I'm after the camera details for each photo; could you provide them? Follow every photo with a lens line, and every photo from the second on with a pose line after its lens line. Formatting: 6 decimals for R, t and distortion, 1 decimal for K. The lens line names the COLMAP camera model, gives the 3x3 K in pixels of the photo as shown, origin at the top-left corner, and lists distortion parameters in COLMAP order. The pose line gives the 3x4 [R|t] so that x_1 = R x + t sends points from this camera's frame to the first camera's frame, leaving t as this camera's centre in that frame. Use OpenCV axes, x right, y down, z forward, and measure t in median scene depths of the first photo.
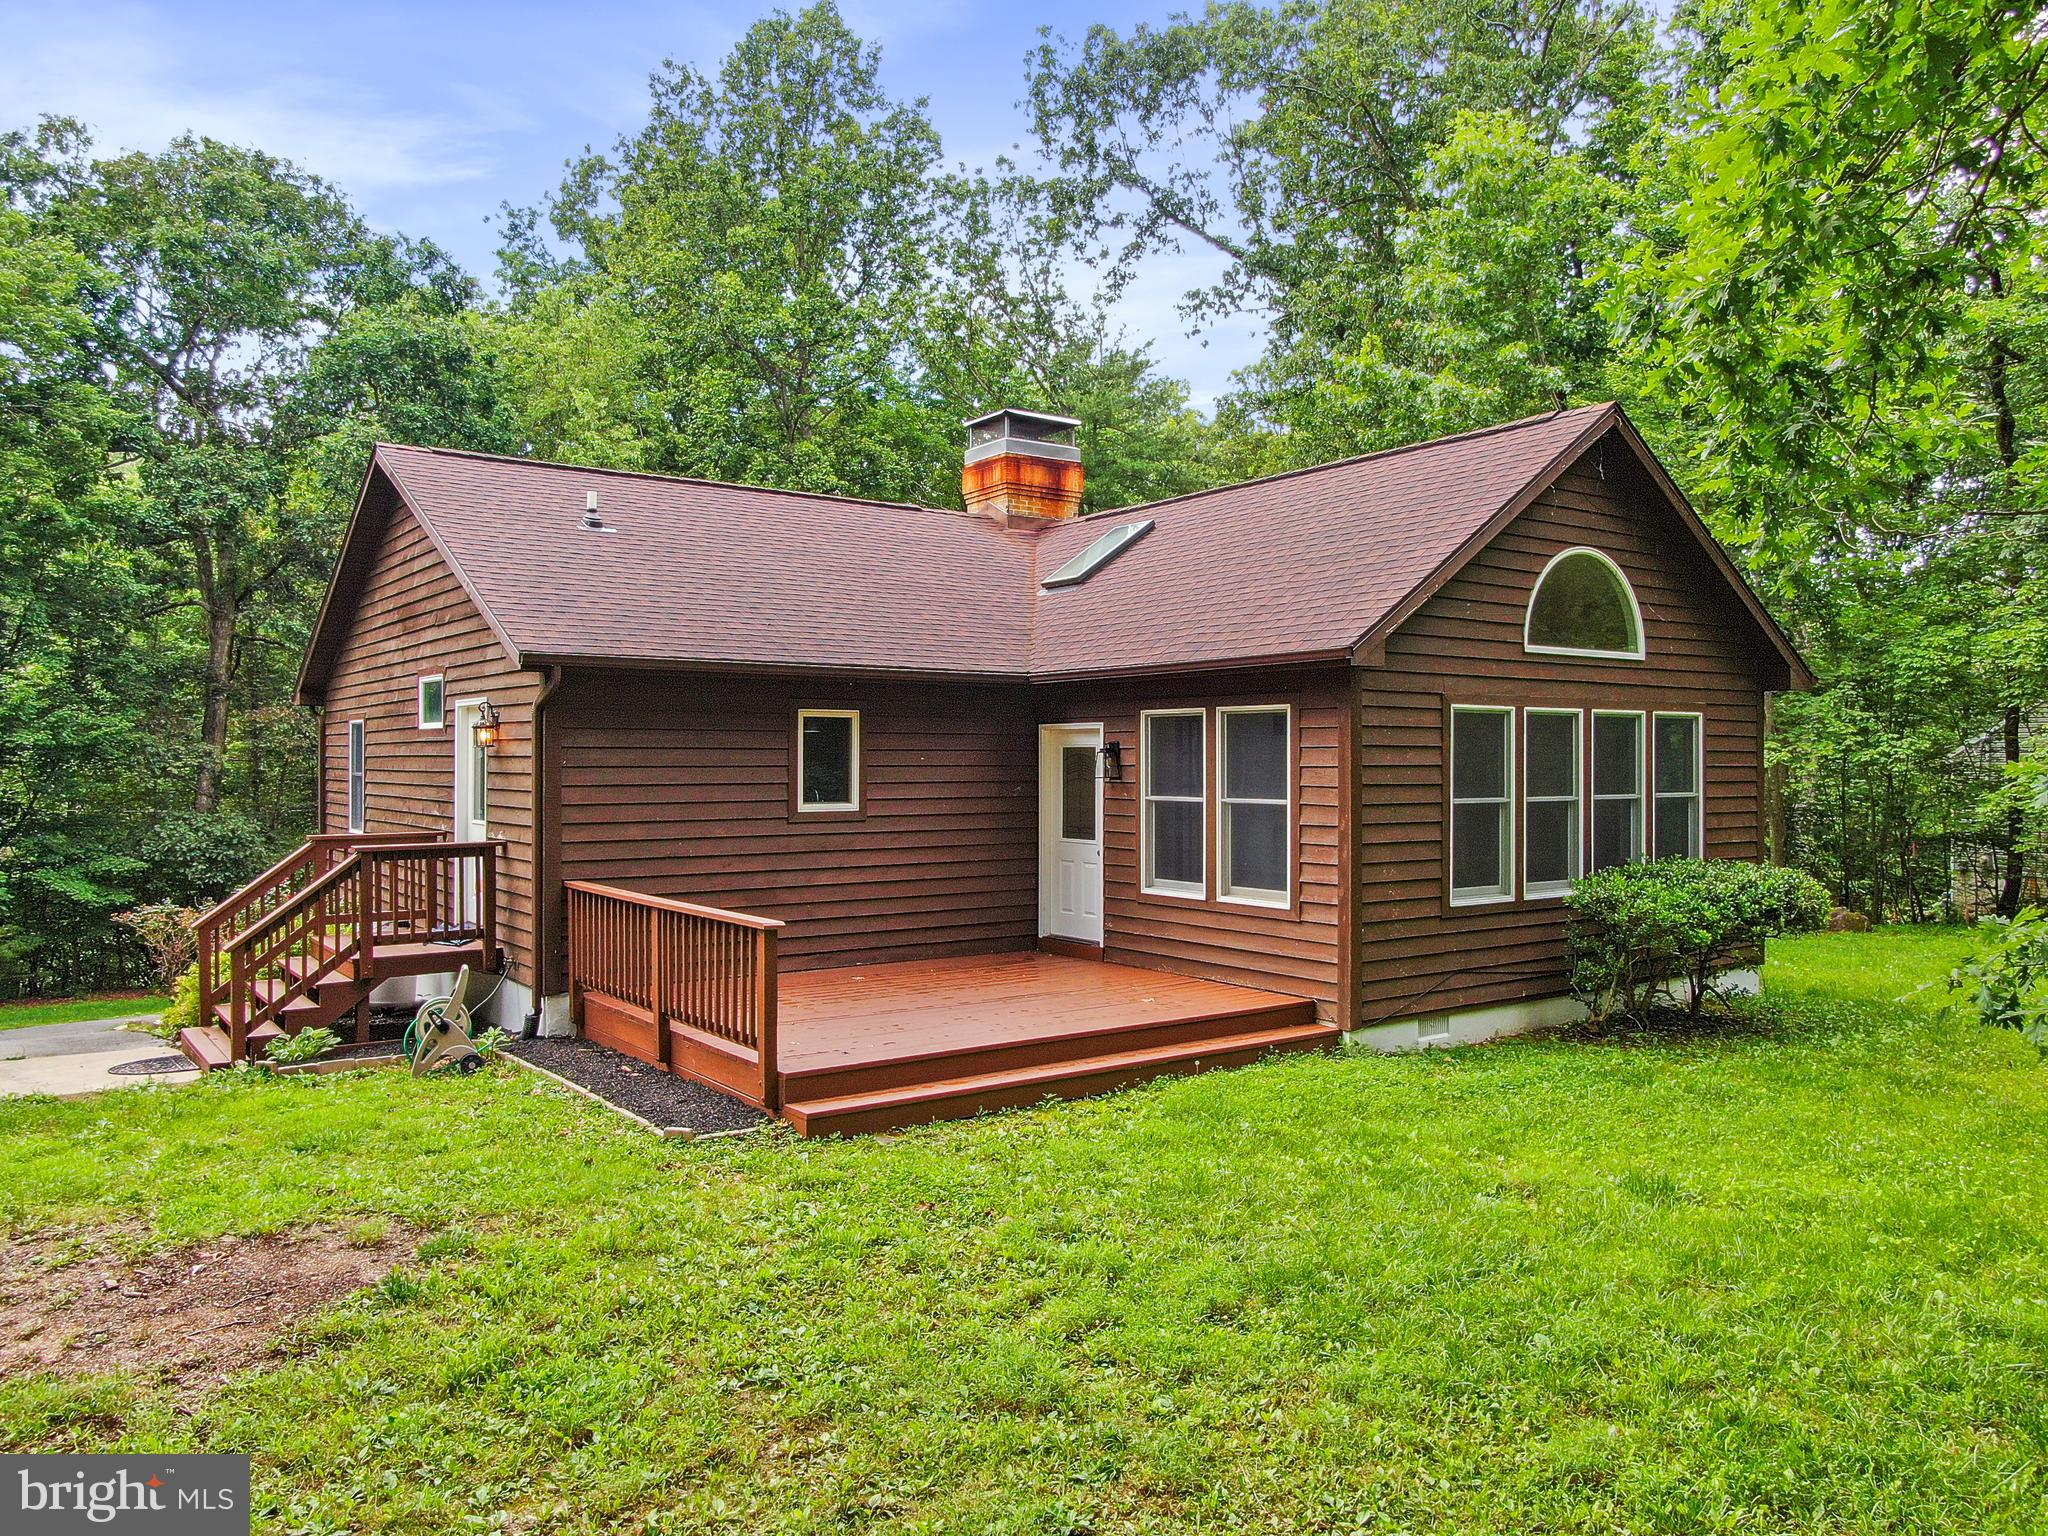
lens RADIAL K [[1467.5, 0, 1021.8], [0, 1467.5, 769.4], [0, 0, 1]] dist [-0.032070, 0.025410]
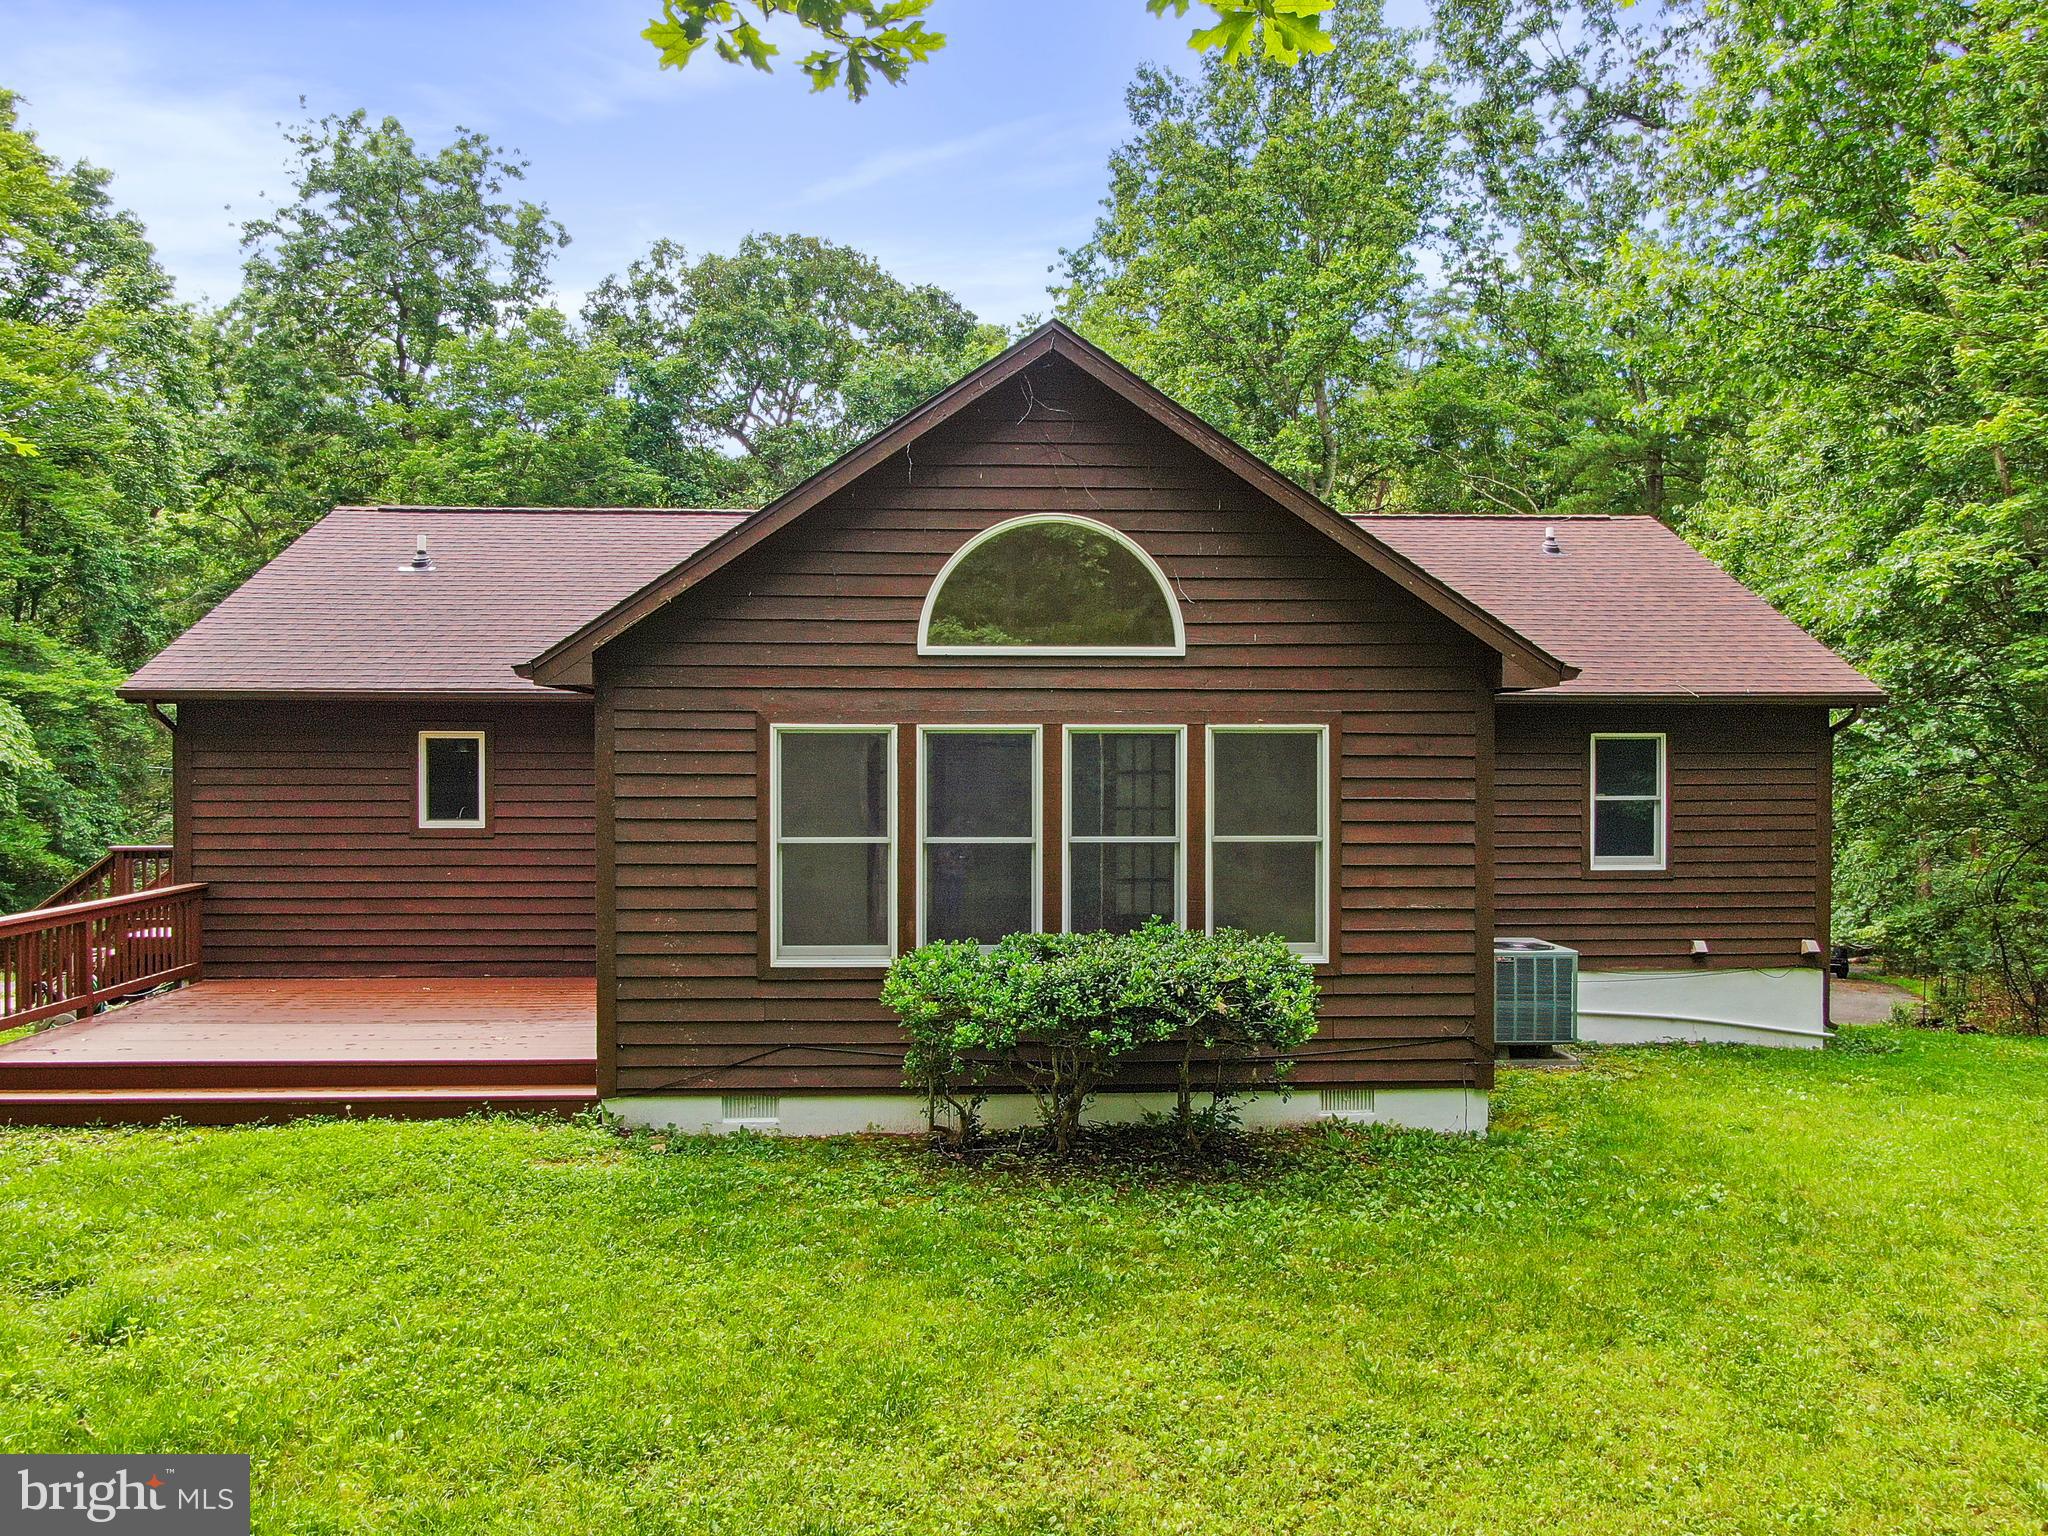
lens RADIAL K [[1467.5, 0, 1029.2], [0, 1467.5, 759.3], [0, 0, 1]] dist [-0.032070, 0.025410]
pose [[0.844877, 0.004087, -0.534945, 0.812489], [-0.005273, 0.999986, -0.000688, -0.023056], [0.534934, 0.003402, 0.844887, 0.352464]]
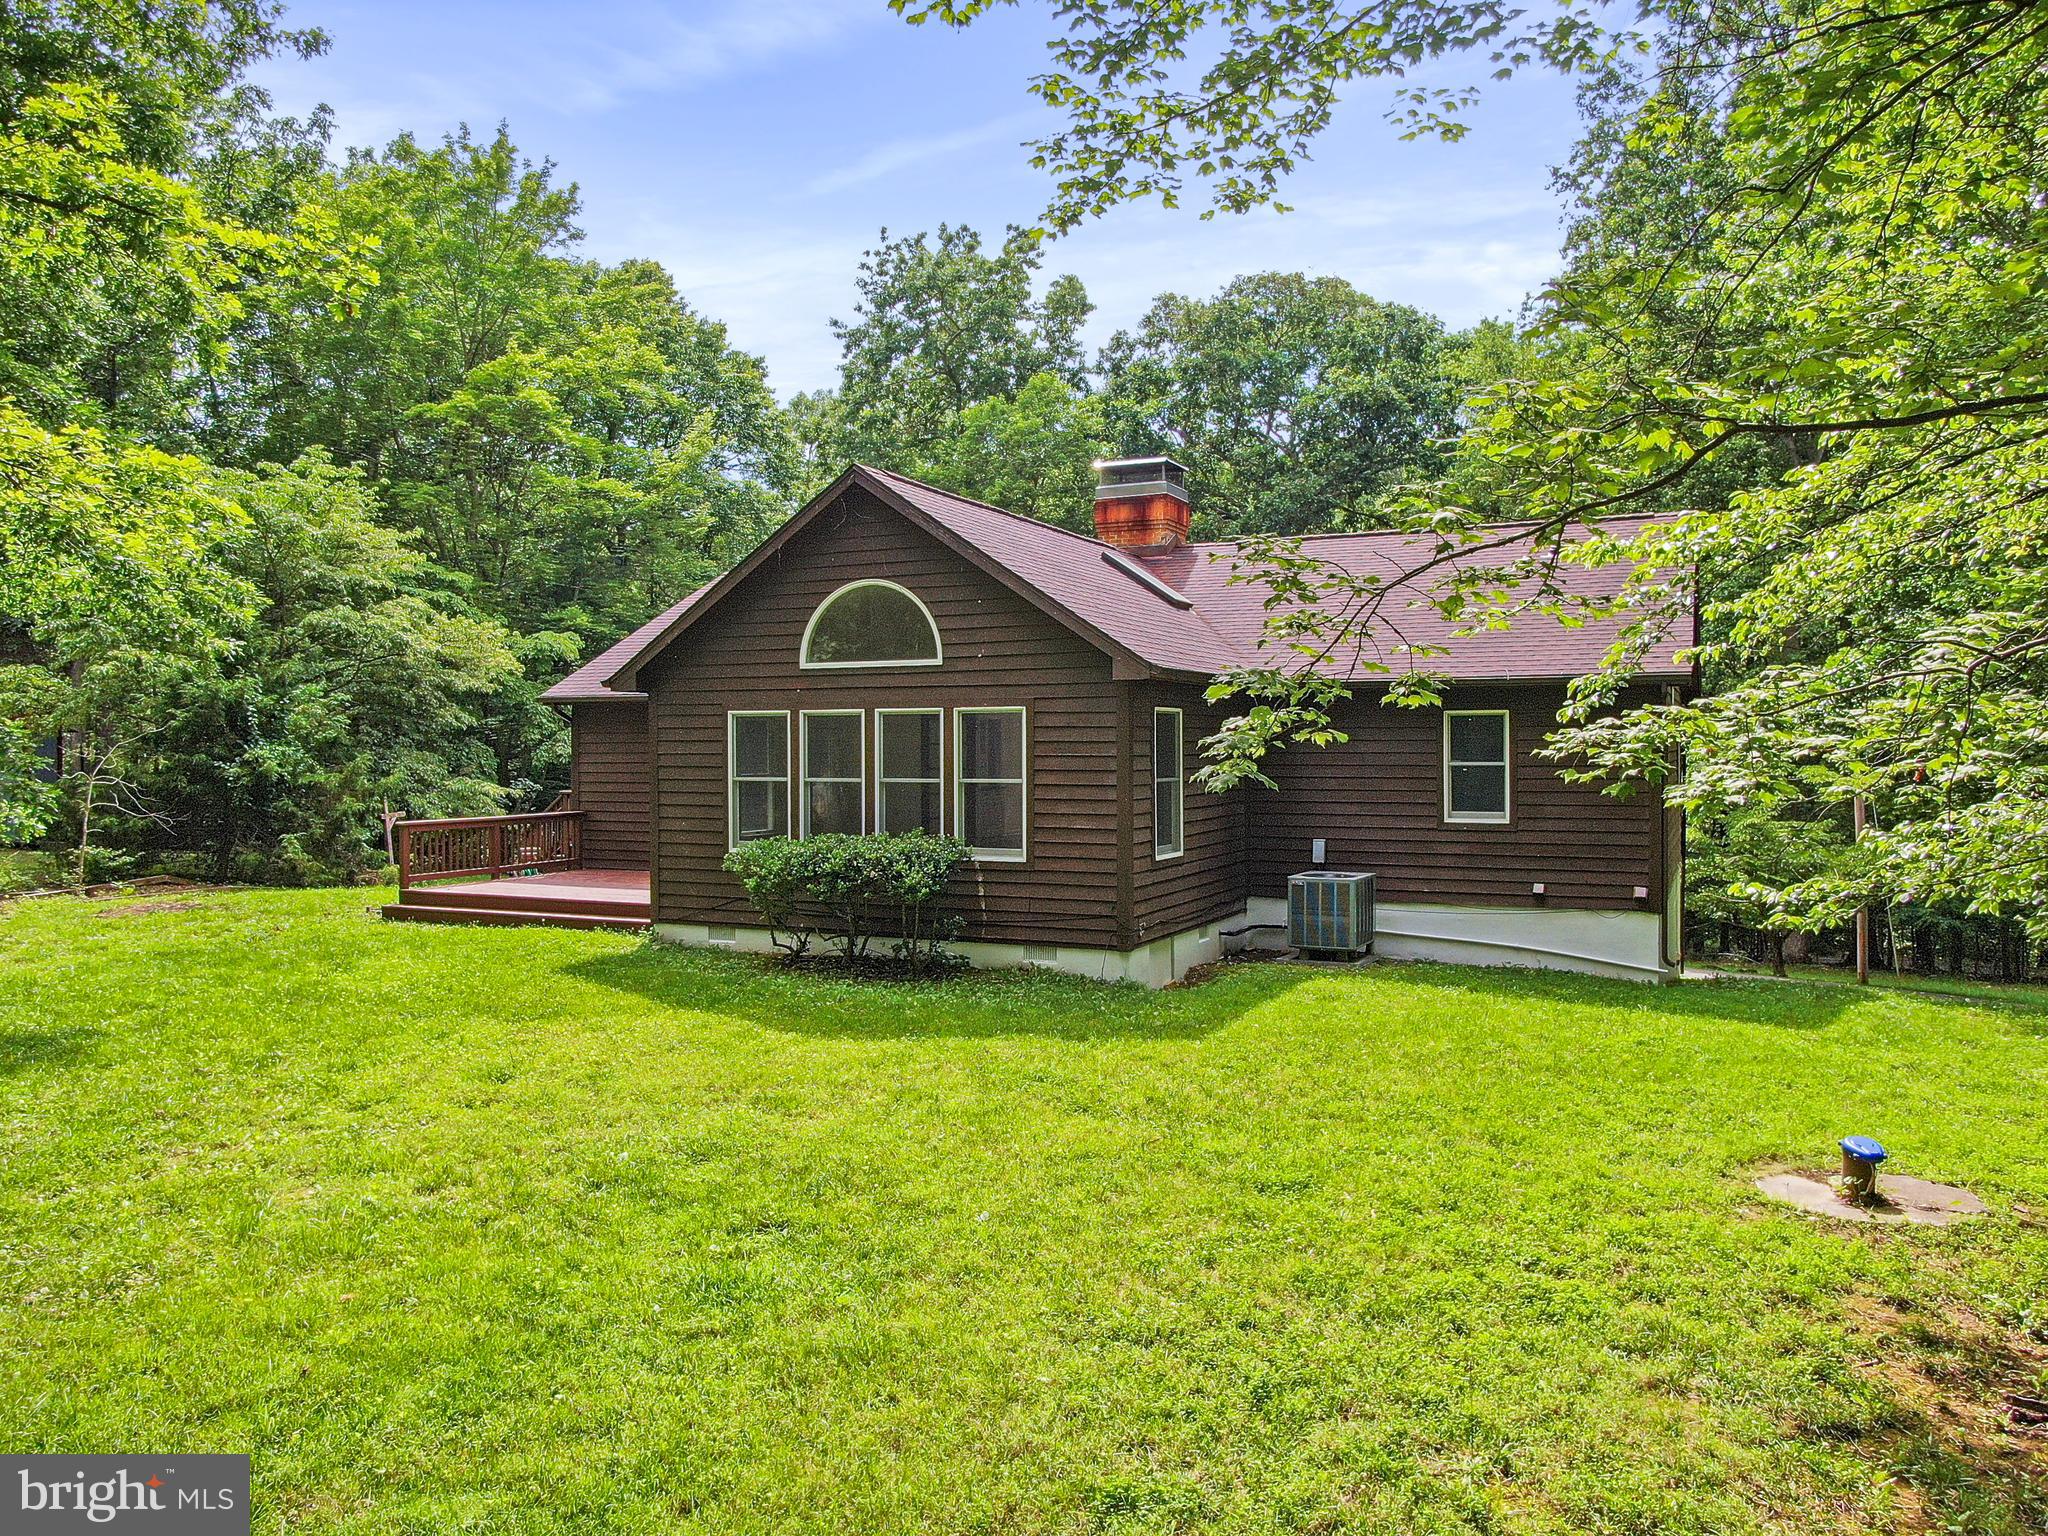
lens RADIAL K [[1467.5, 0, 1032.5], [0, 1467.5, 761.5], [0, 0, 1]] dist [-0.032070, 0.025410]
pose [[0.500910, 0.007980, -0.865463, 1.589906], [-0.004014, 0.999968, 0.006897, -0.005964], [0.865490, 0.000019, 0.500926, 0.506472]]
